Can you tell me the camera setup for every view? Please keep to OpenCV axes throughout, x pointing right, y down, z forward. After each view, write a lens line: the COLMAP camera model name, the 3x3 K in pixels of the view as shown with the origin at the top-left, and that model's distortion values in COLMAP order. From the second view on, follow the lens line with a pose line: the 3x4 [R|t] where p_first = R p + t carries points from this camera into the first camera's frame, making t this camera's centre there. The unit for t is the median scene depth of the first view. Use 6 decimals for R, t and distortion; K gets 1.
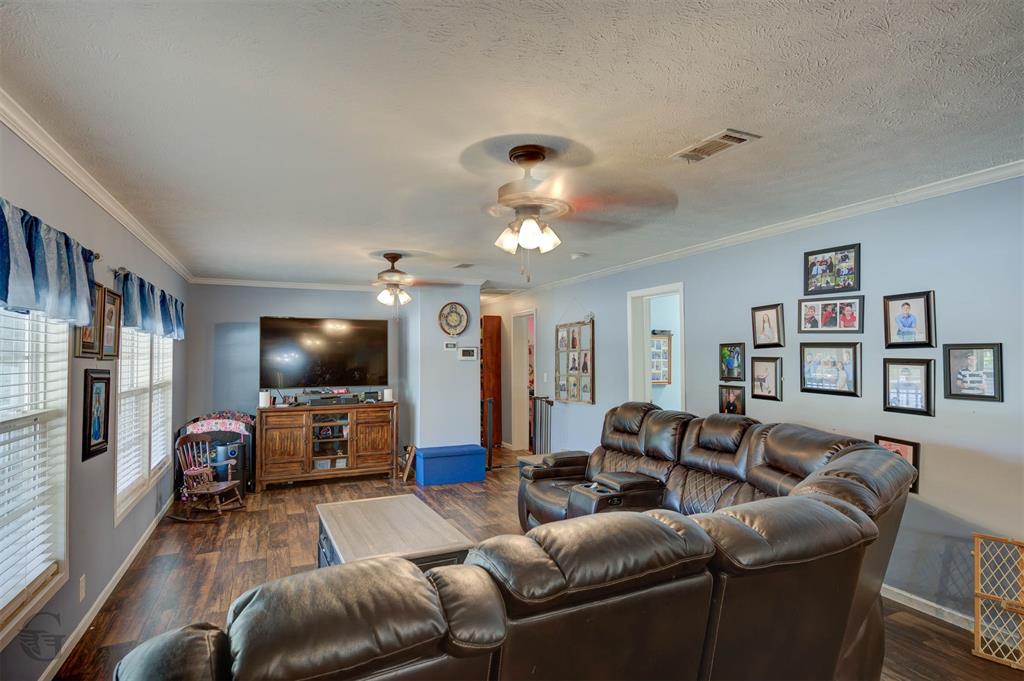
lens RADIAL K [[543.5, 0, 512.0], [0, 543.5, 340.5], [0, 0, 1]] dist [0.047972, -0.000171]
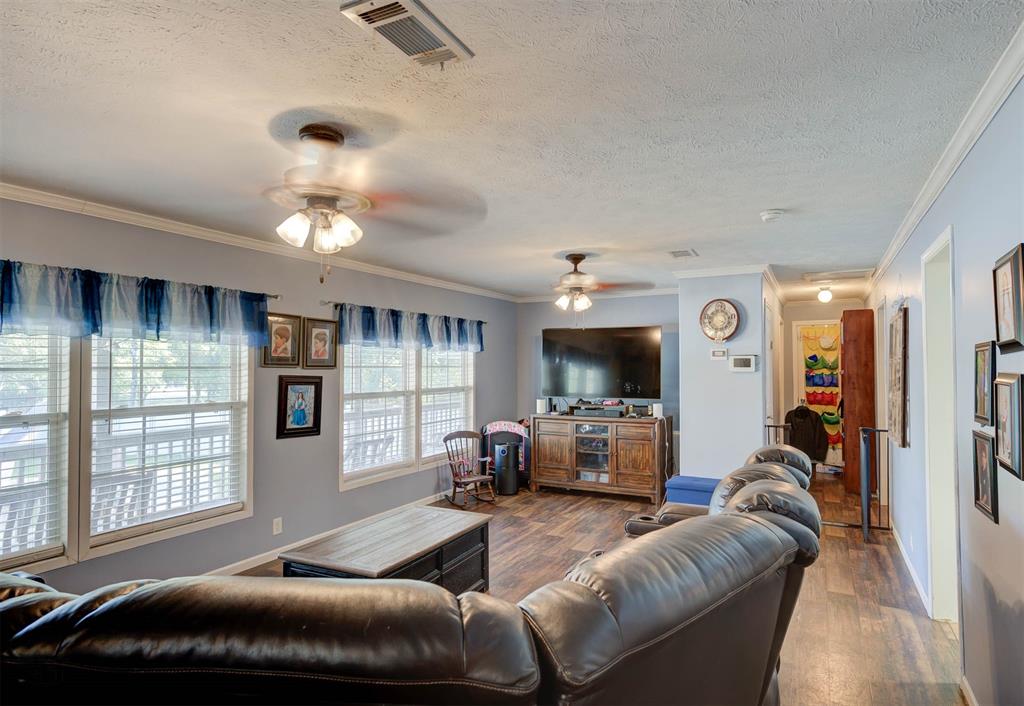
lens RADIAL K [[560.5, 0, 512.0], [0, 560.5, 353.0], [0, 0, 1]] dist [-0.005125, -0.000773]
pose [[0.630259, -0.016212, -0.776216, 0.365064], [0.022173, 0.999750, -0.002878, 0.005174], [0.776069, -0.015397, 0.630461, 0.271303]]
